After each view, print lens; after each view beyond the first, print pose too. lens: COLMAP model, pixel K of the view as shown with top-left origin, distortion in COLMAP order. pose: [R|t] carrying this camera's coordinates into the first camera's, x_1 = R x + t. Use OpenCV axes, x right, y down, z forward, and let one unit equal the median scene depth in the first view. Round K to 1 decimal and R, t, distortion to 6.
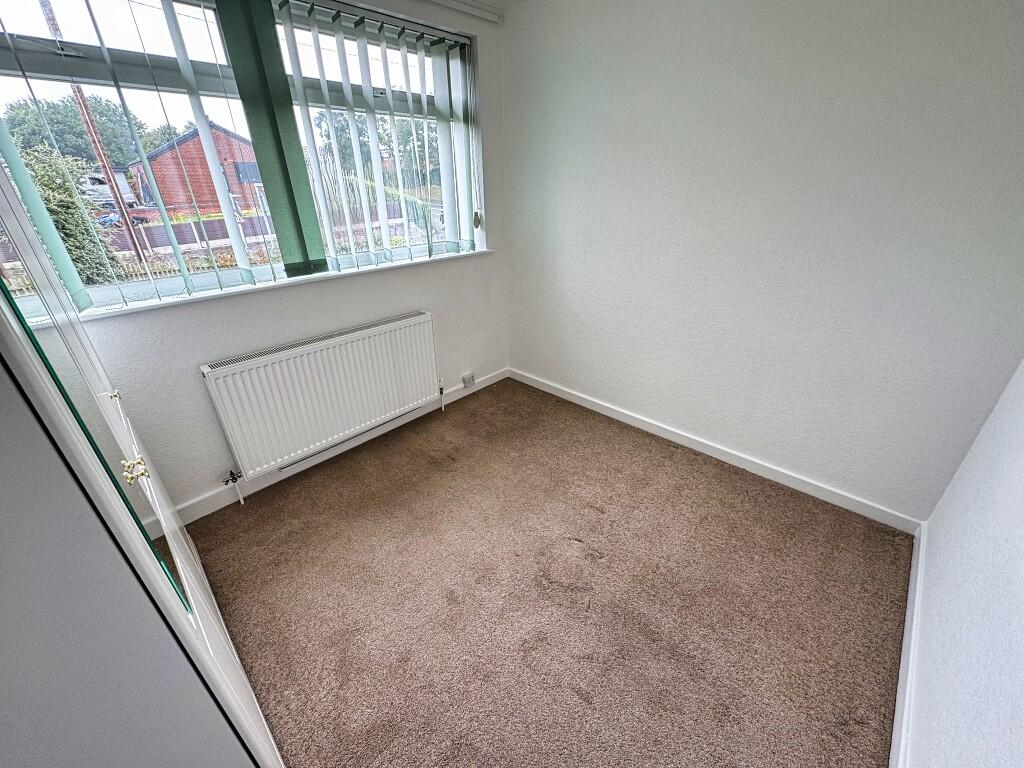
lens RADIAL K [[407.3, 0, 512.0], [0, 407.3, 384.0], [0, 0, 1]] dist [-0.001239, -0.000016]
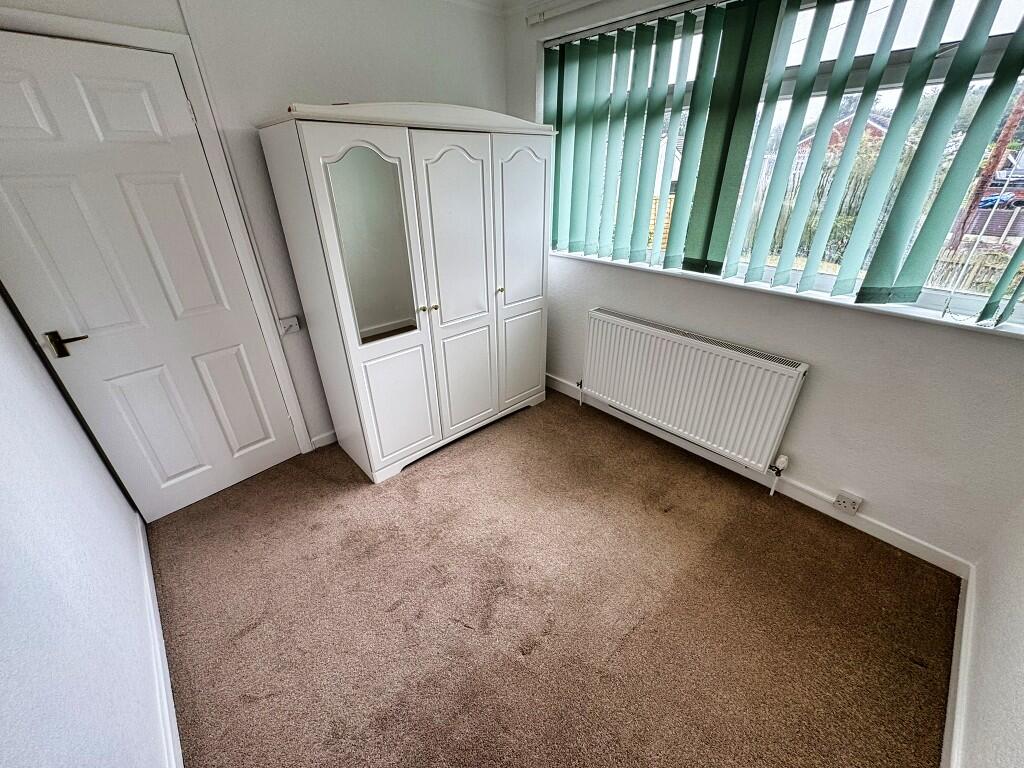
lens RADIAL K [[403.7, 0, 526.6], [0, 403.7, 390.7], [0, 0, 1]] dist [0.016310, 0.000058]
pose [[-0.041633, 0.471324, -0.880977, 0.552218], [-0.461434, 0.773004, 0.435365, -0.266605], [0.886197, 0.424639, 0.185303, 0.508833]]
